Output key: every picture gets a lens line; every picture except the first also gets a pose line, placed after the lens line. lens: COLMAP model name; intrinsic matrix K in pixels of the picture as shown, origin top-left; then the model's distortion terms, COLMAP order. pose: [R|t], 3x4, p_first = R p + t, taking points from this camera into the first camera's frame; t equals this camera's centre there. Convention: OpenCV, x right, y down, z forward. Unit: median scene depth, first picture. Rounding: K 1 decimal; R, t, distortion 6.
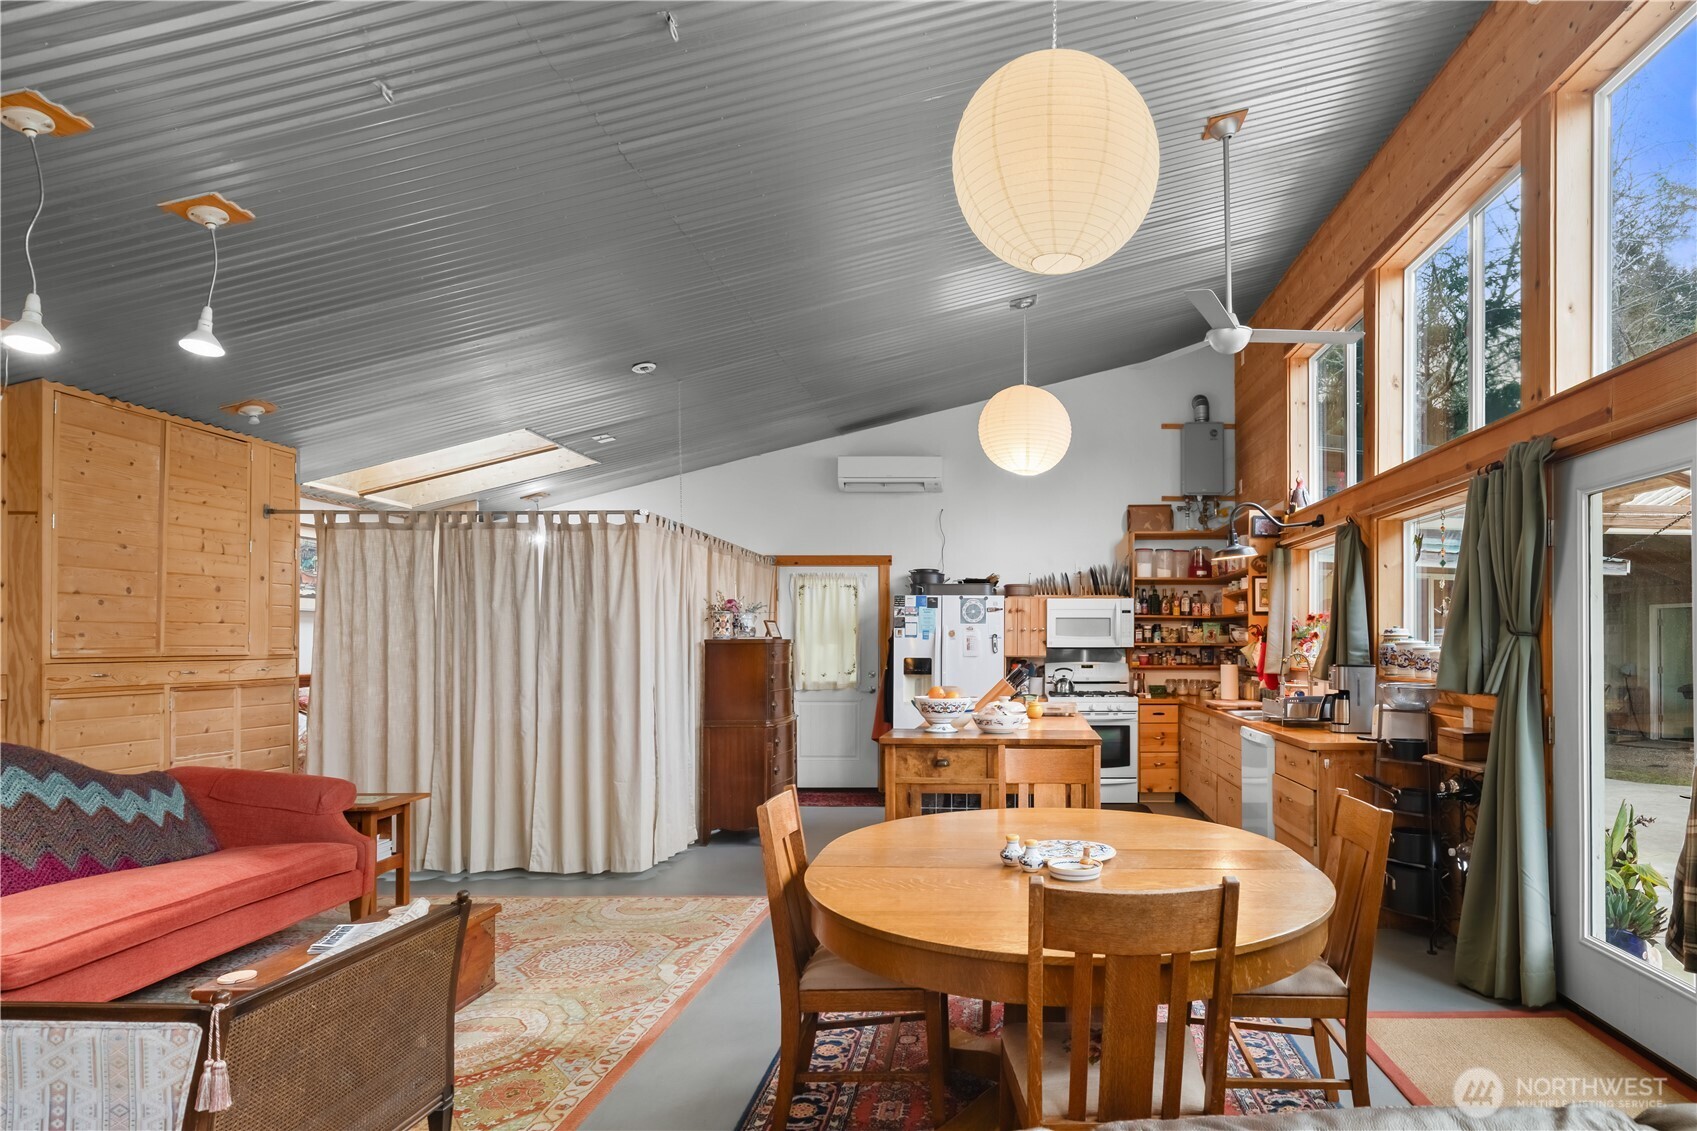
lens RADIAL K [[951.2, 0, 967.4], [0, 951.2, 630.4], [0, 0, 1]] dist [0.003020, 0.001297]
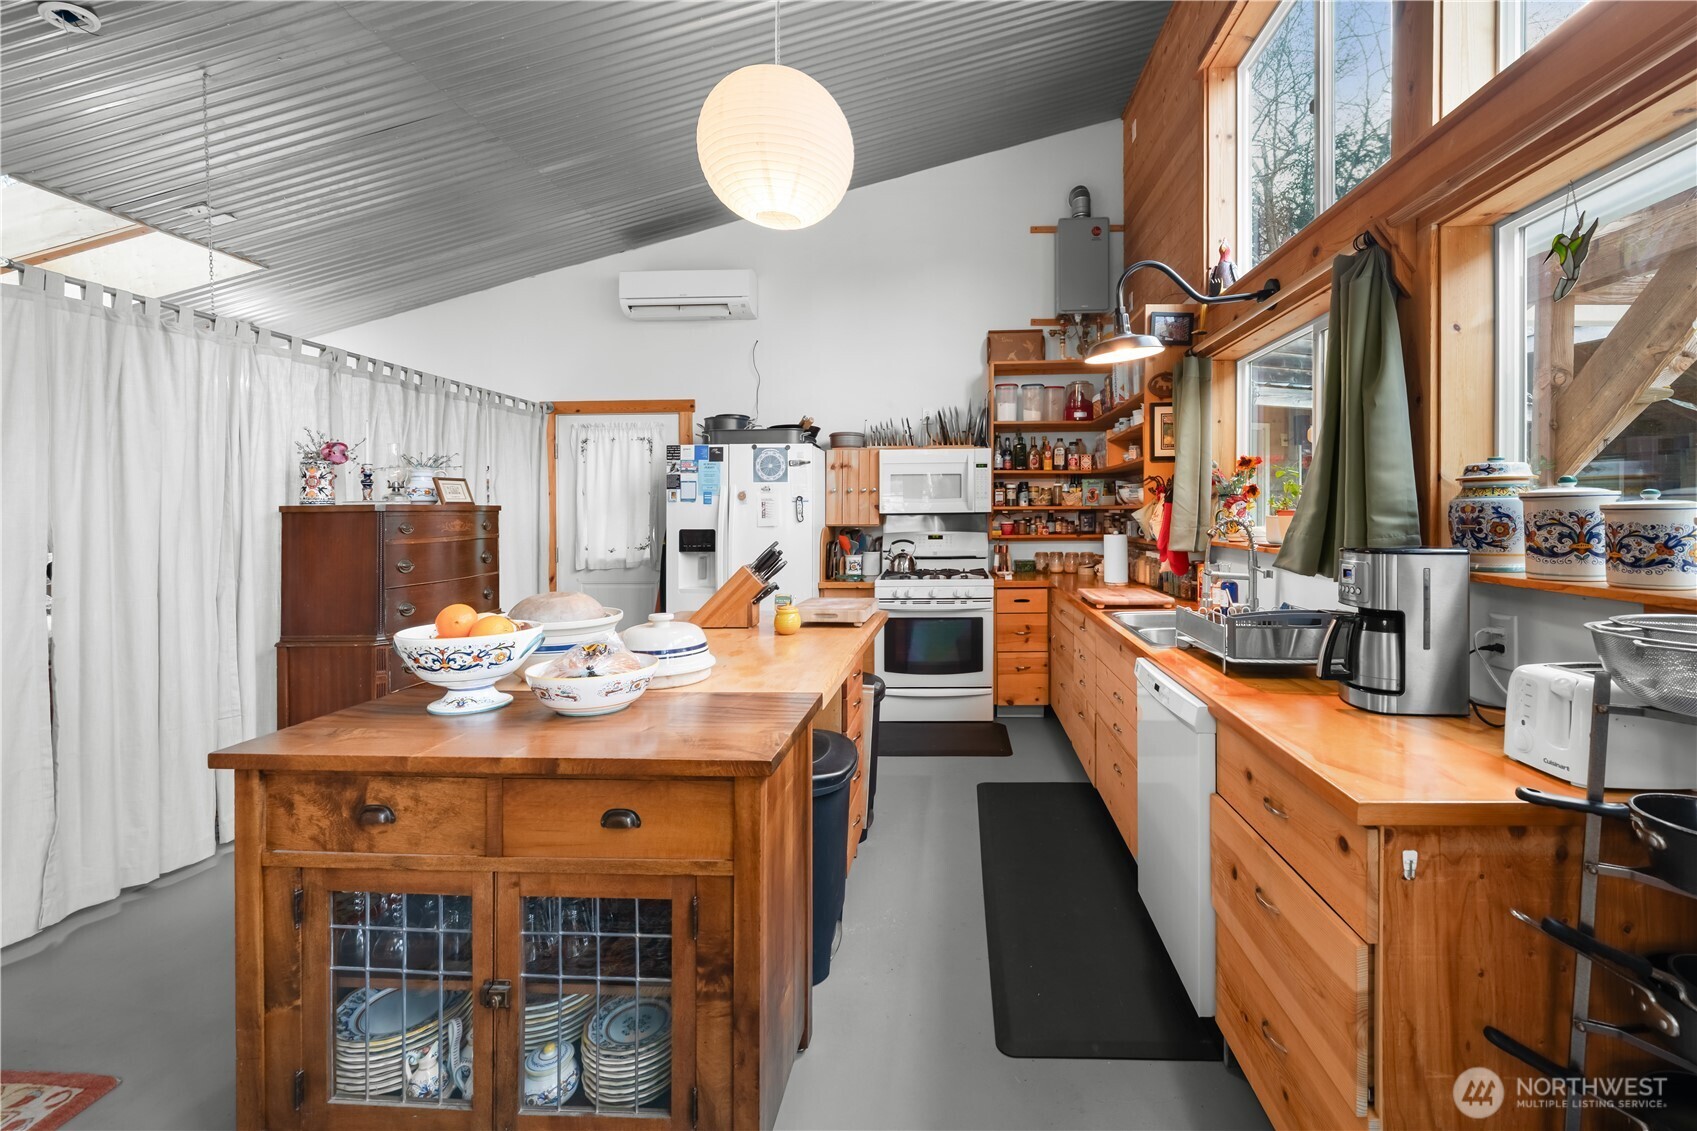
lens RADIAL K [[730.0, 0, 927.3], [0, 730.0, 526.4], [0, 0, 1]] dist [-0.002923, -0.000410]
pose [[0.999852, -0.009618, 0.014240, 0.118810], [0.009106, 0.999323, 0.035650, 0.008068], [-0.014574, -0.035515, 0.999263, 0.428618]]
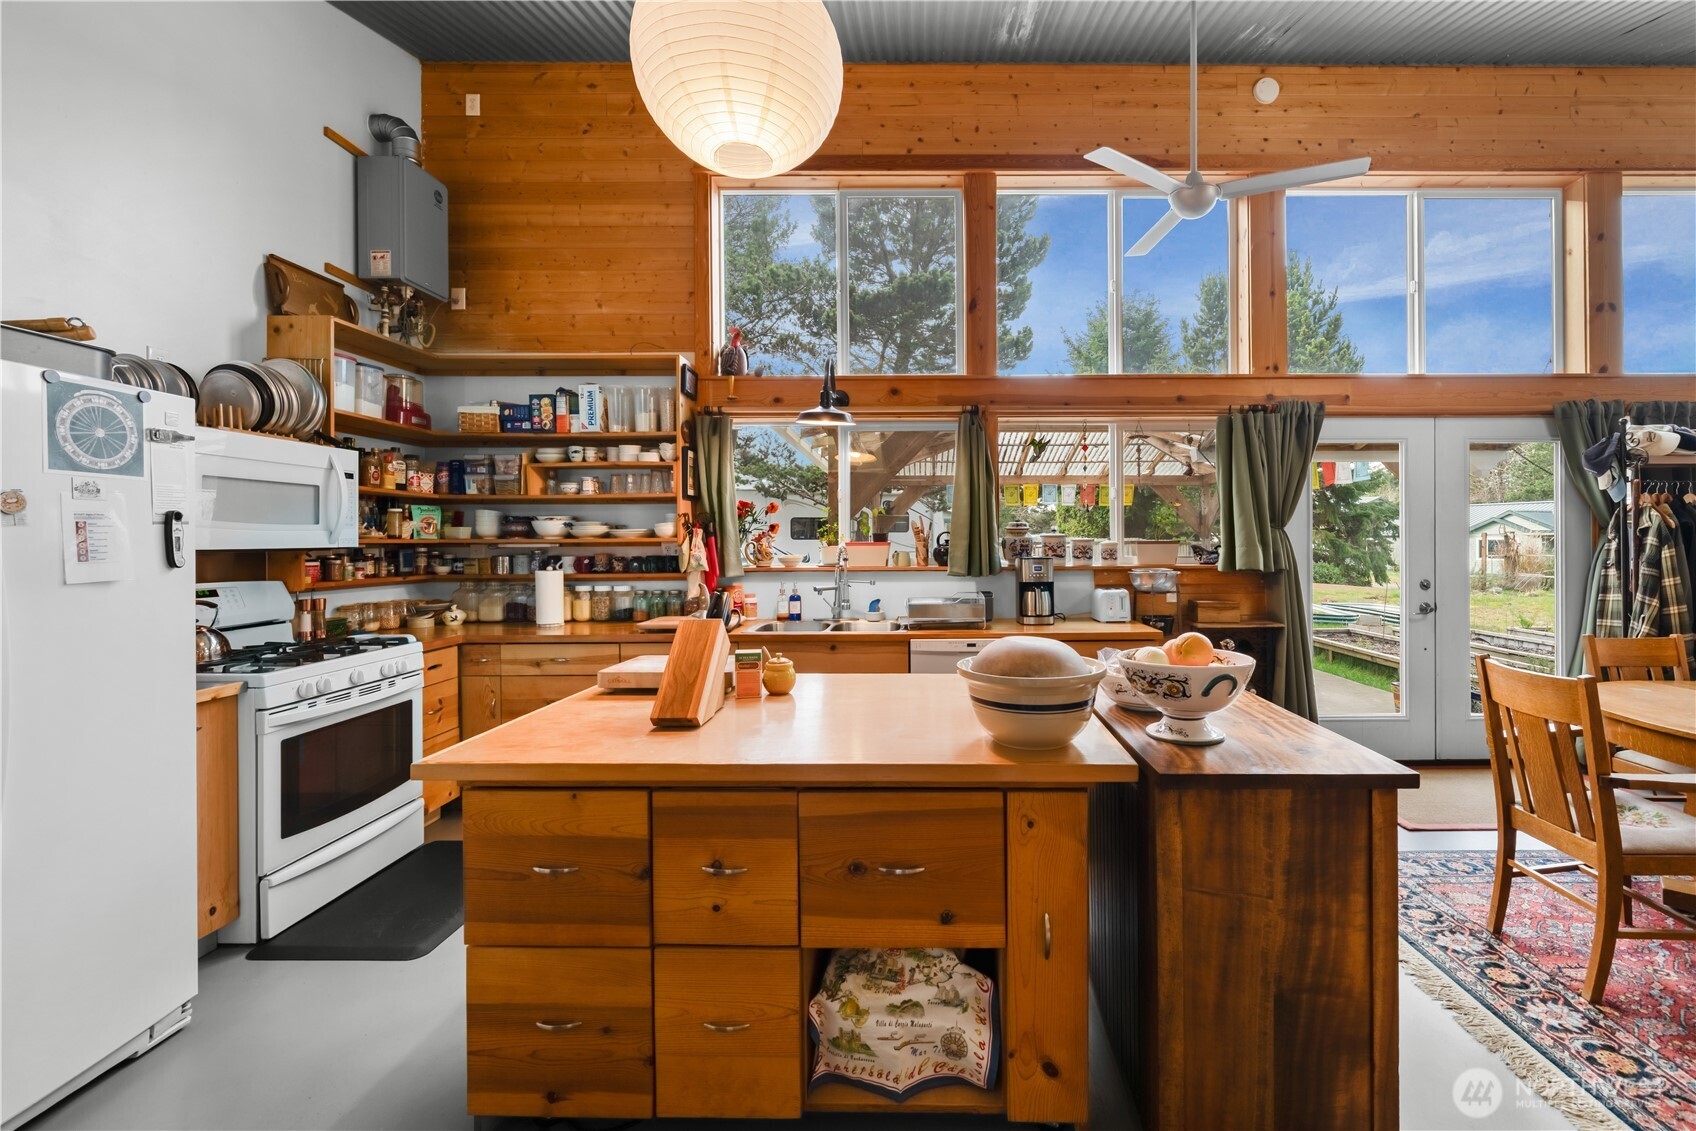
lens RADIAL K [[720.3, 0, 909.2], [0, 720.3, 539.6], [0, 0, 1]] dist [-0.000670, -0.000269]
pose [[-0.043635, -0.000861, 0.999047, -0.230412], [-0.008012, 0.999968, 0.000512, 0.011693], [-0.999015, -0.007982, -0.043640, 0.750729]]
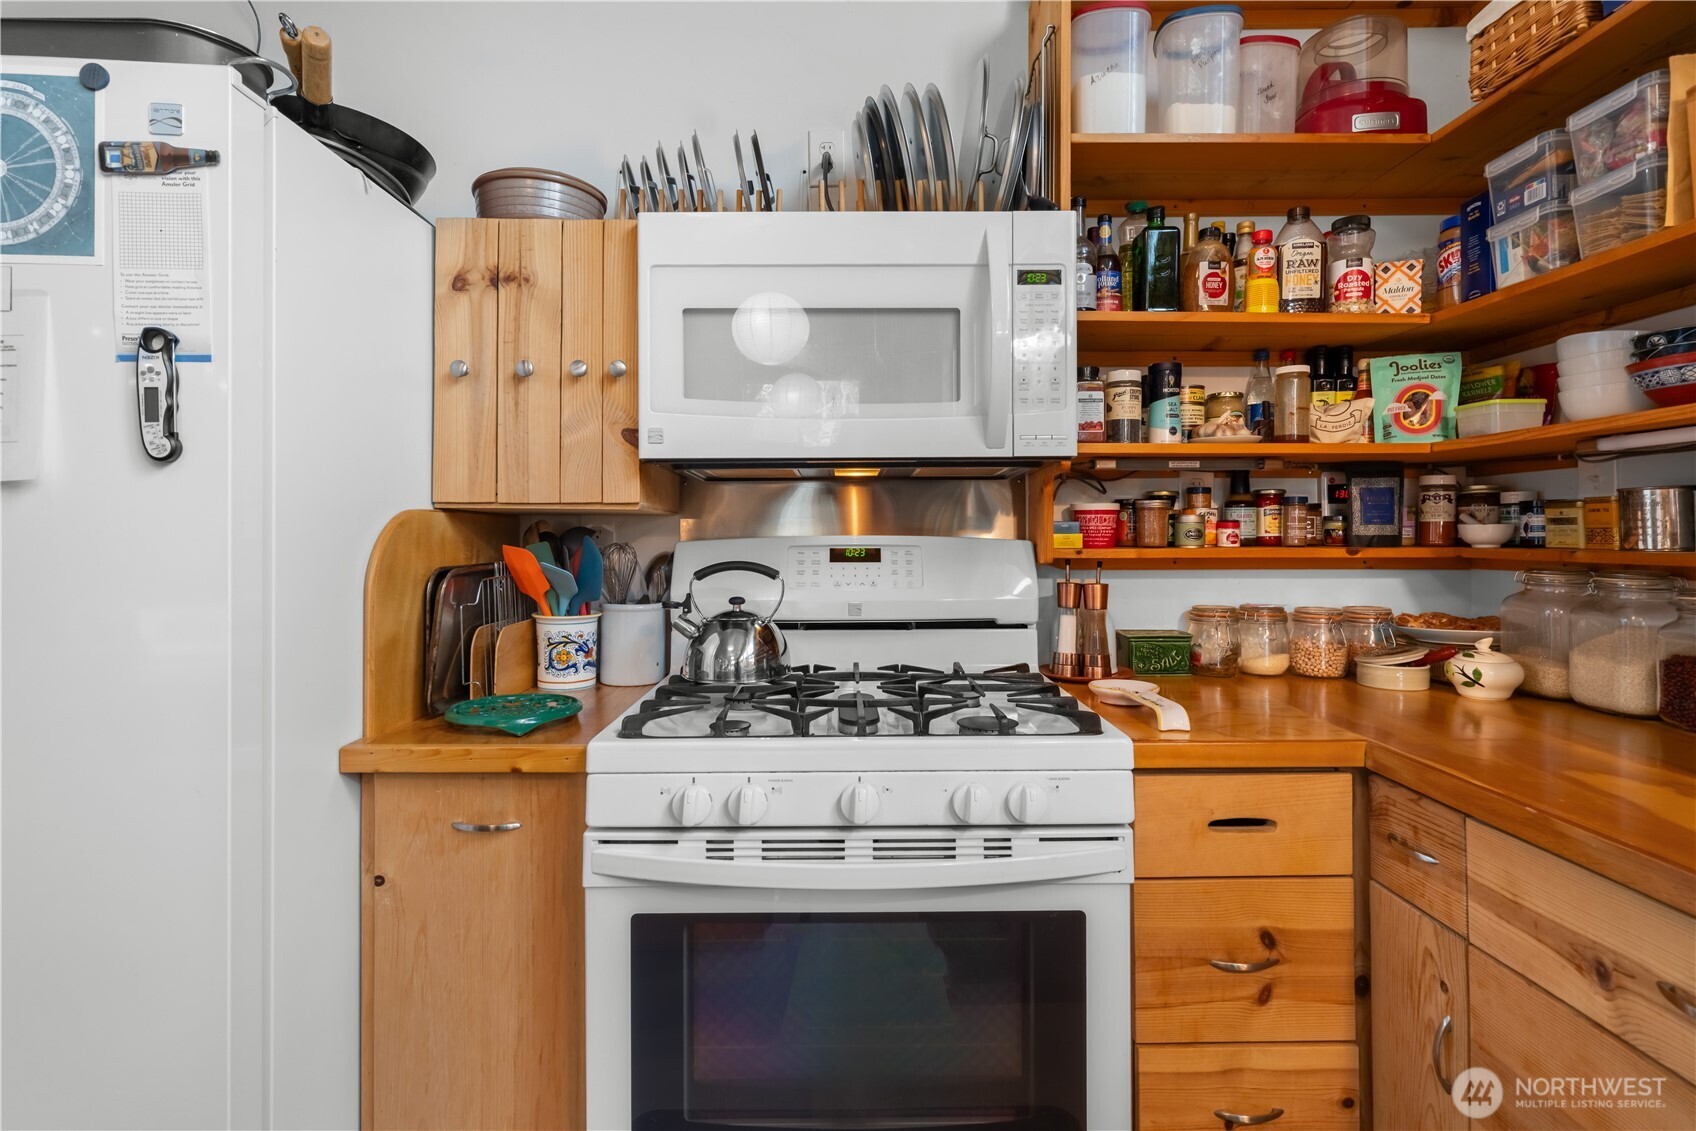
lens RADIAL K [[837.1, 0, 878.3], [0, 837.1, 535.2], [0, 0, 1]] dist [0.000457, -0.000115]
pose [[0.997357, -0.002855, 0.072603, 0.125558], [0.002018, 0.999931, 0.011598, 0.033381], [-0.072631, -0.011421, 0.997293, 0.860611]]
